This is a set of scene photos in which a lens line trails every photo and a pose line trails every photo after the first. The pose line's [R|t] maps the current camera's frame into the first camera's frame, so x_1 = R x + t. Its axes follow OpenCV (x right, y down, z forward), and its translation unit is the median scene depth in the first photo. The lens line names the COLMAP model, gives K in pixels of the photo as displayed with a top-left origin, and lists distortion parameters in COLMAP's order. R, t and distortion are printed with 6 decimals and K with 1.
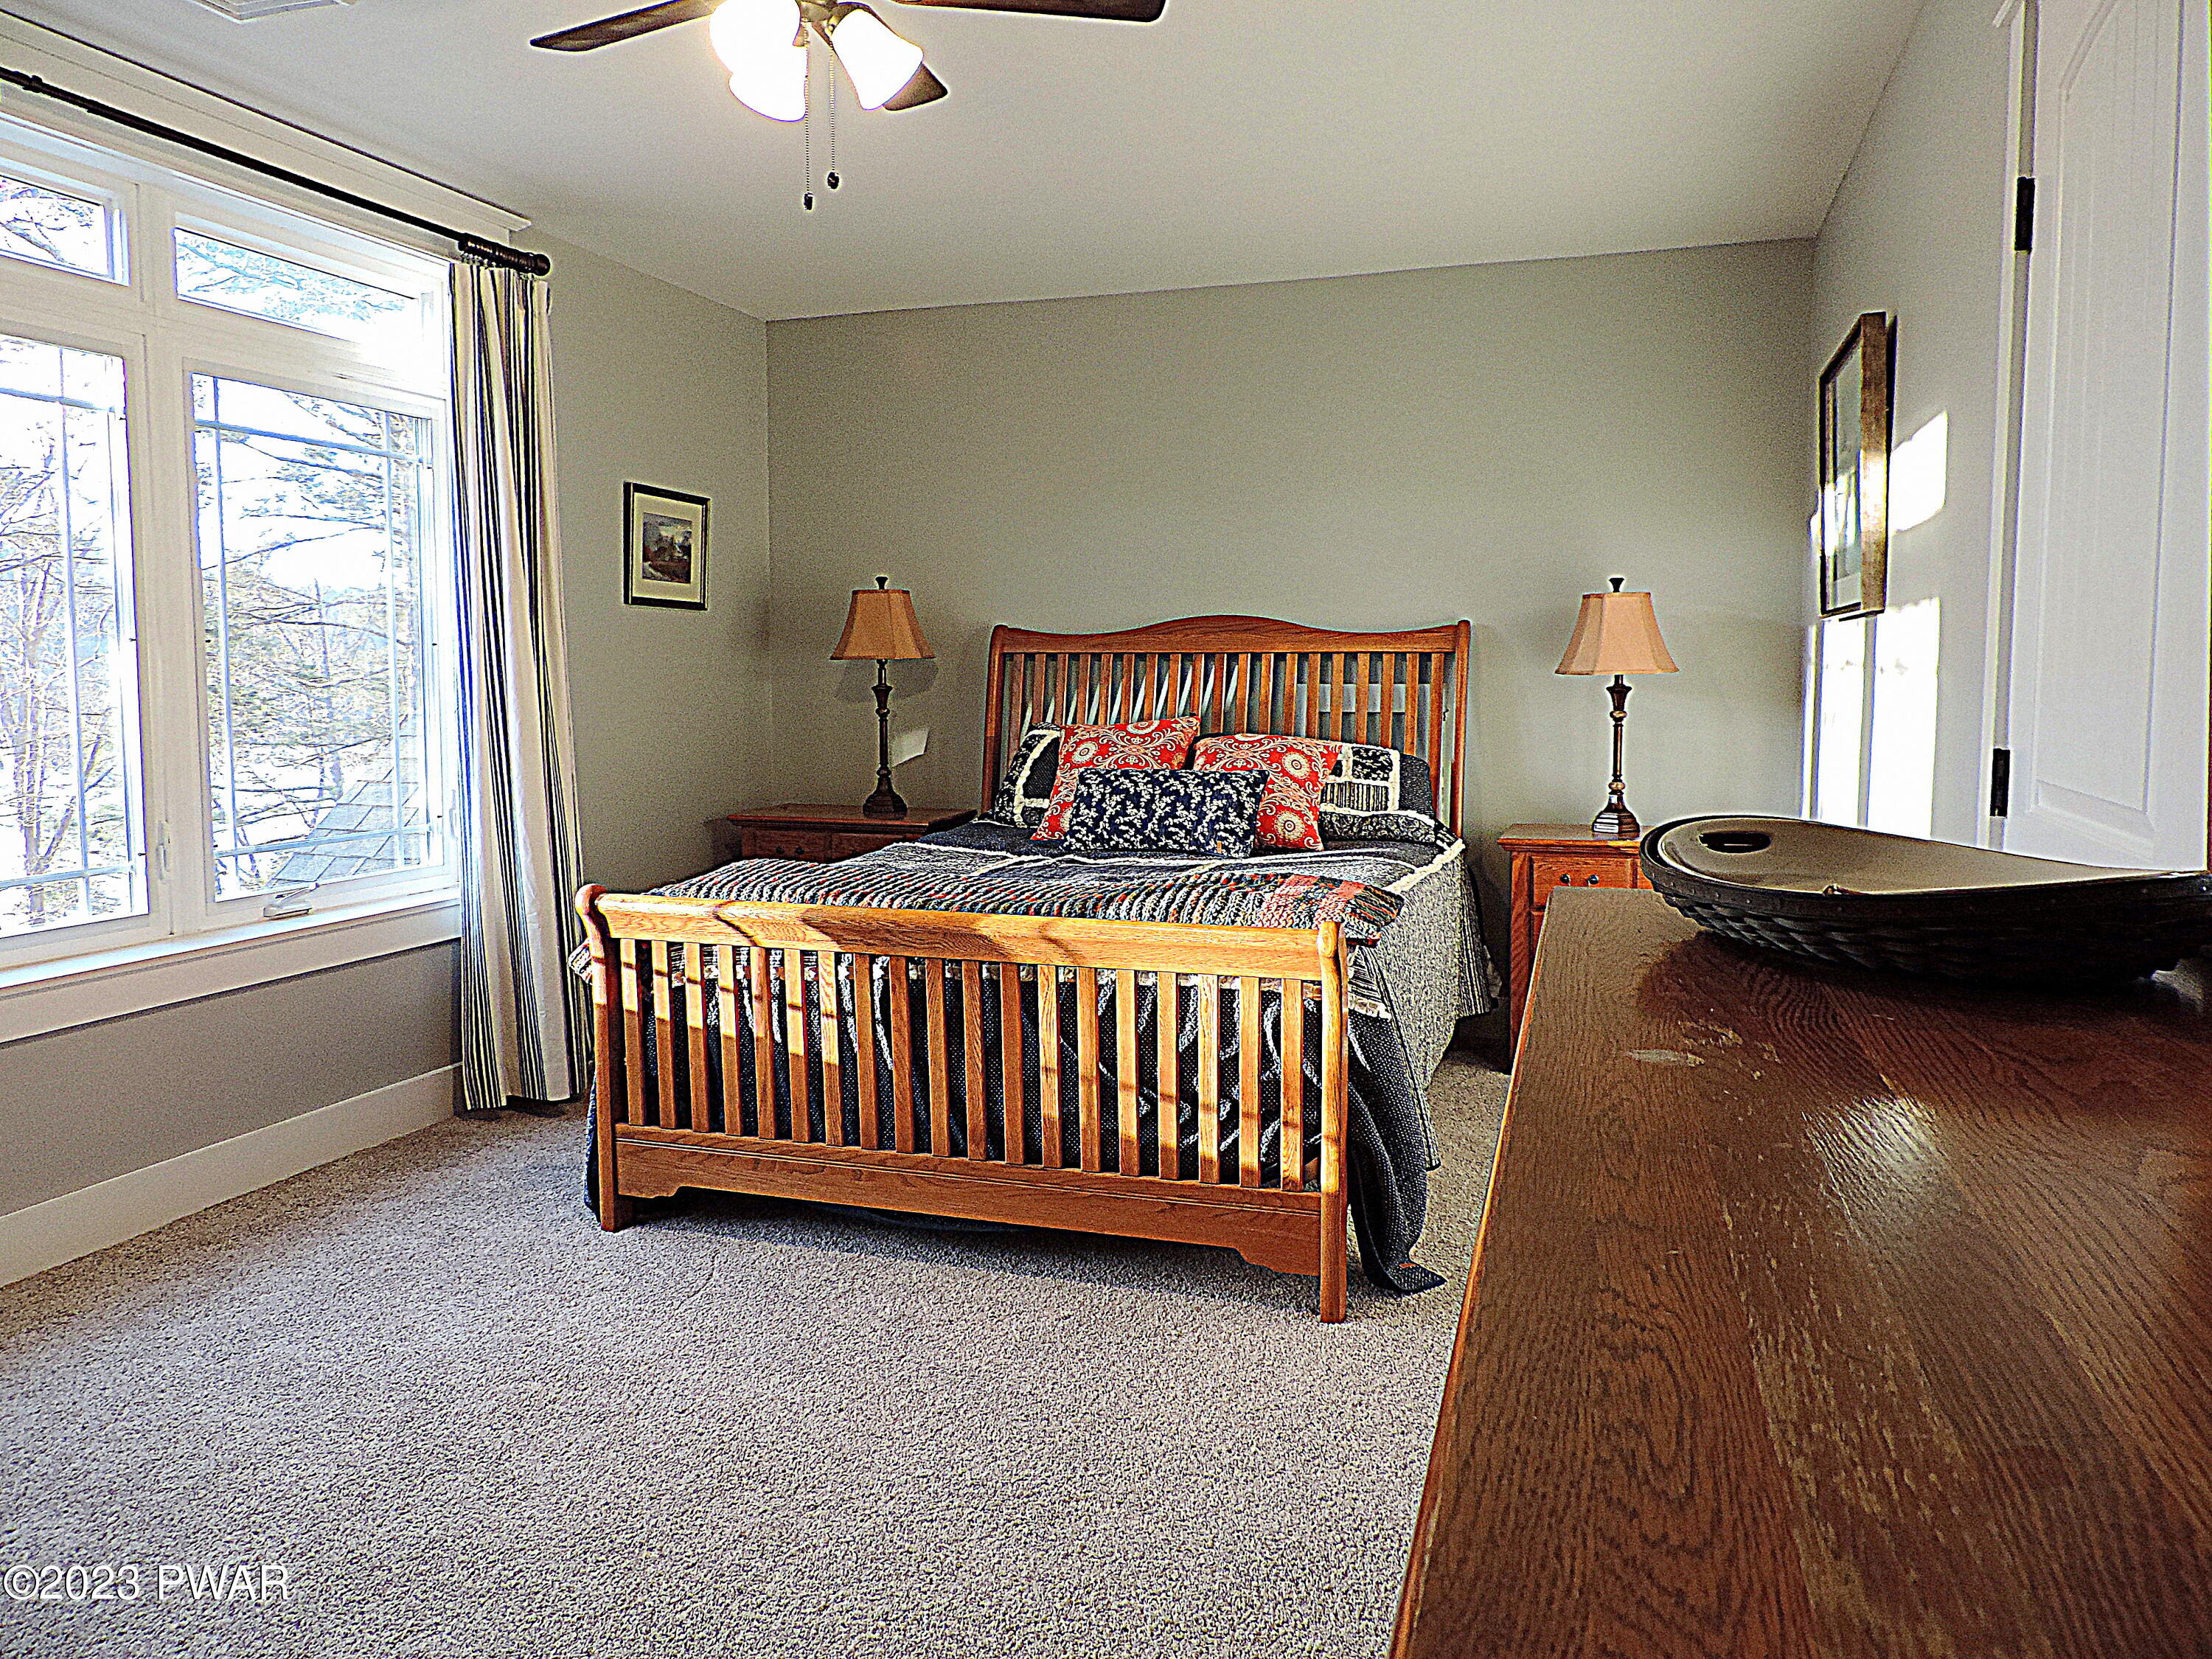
lens RADIAL K [[1681.2, 0, 1099.2], [0, 1681.2, 829.2], [0, 0, 1]] dist [-0.025262, -0.003304]
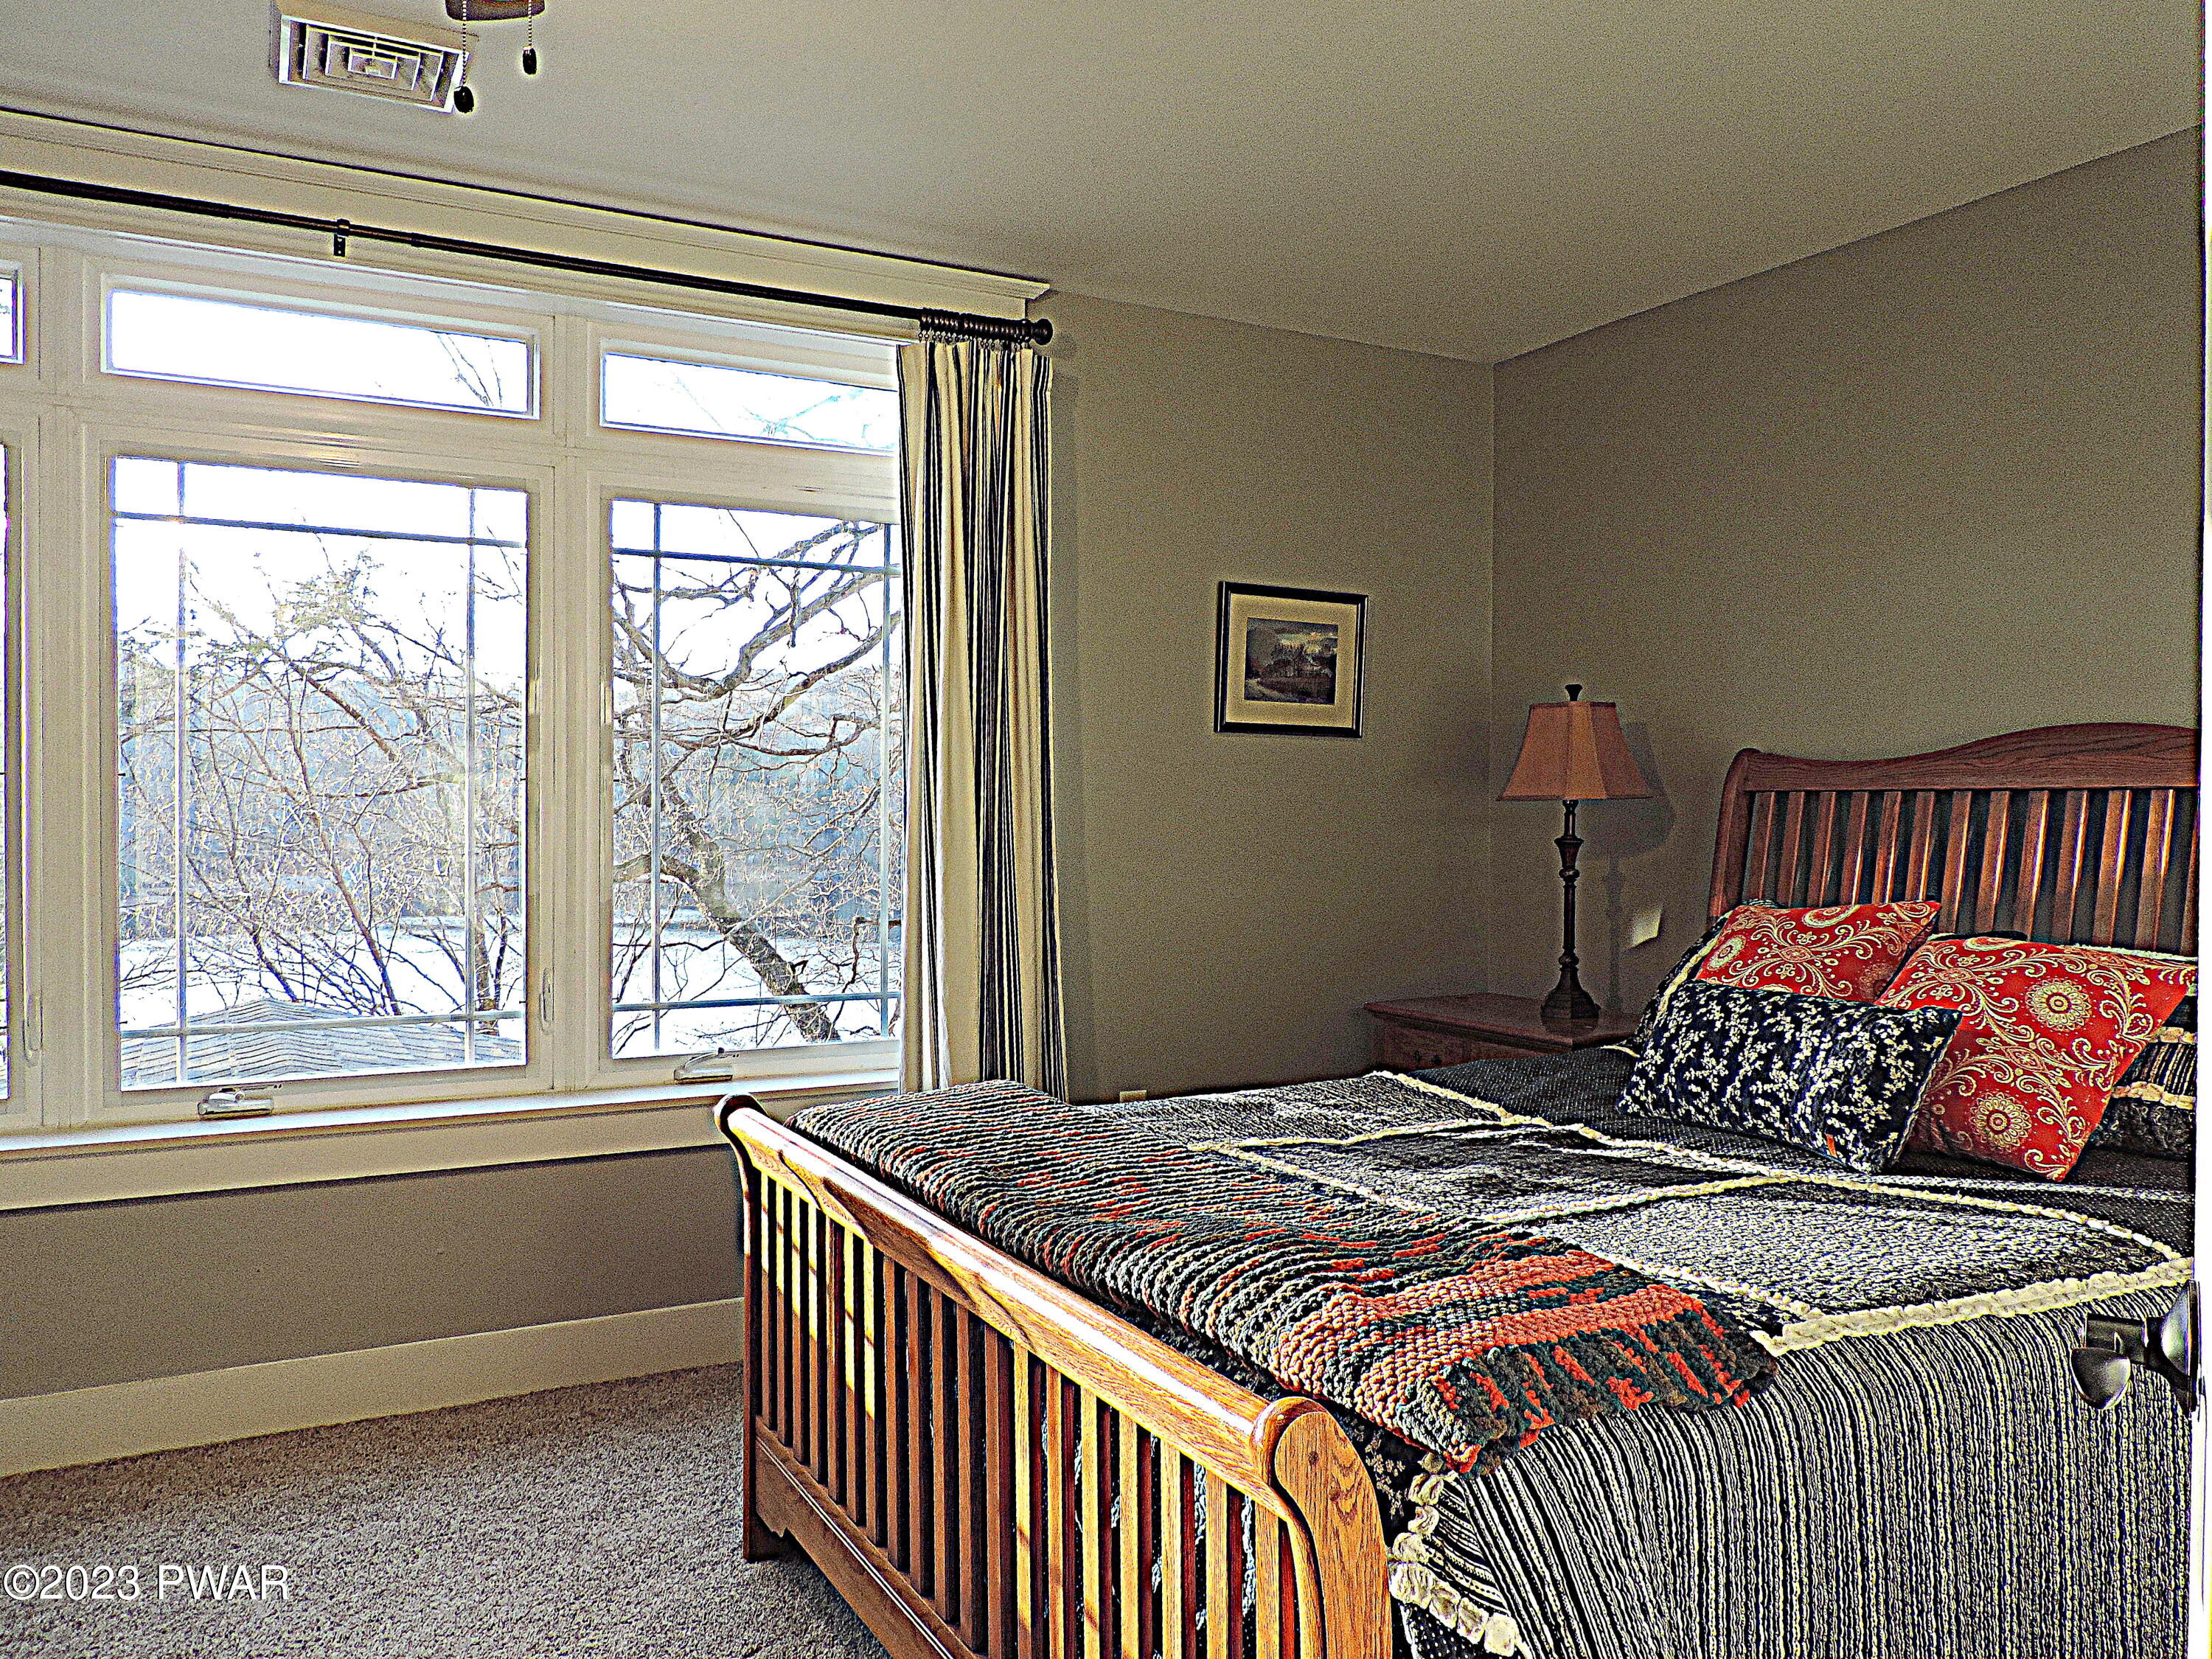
lens RADIAL K [[1681.2, 0, 1111.0], [0, 1681.2, 821.7], [0, 0, 1]] dist [-0.025262, -0.003304]
pose [[0.719440, 0.009495, -0.694489, 0.273853], [-0.069340, 0.995893, -0.058215, -0.045437], [0.691084, 0.090038, 0.717144, 0.436349]]
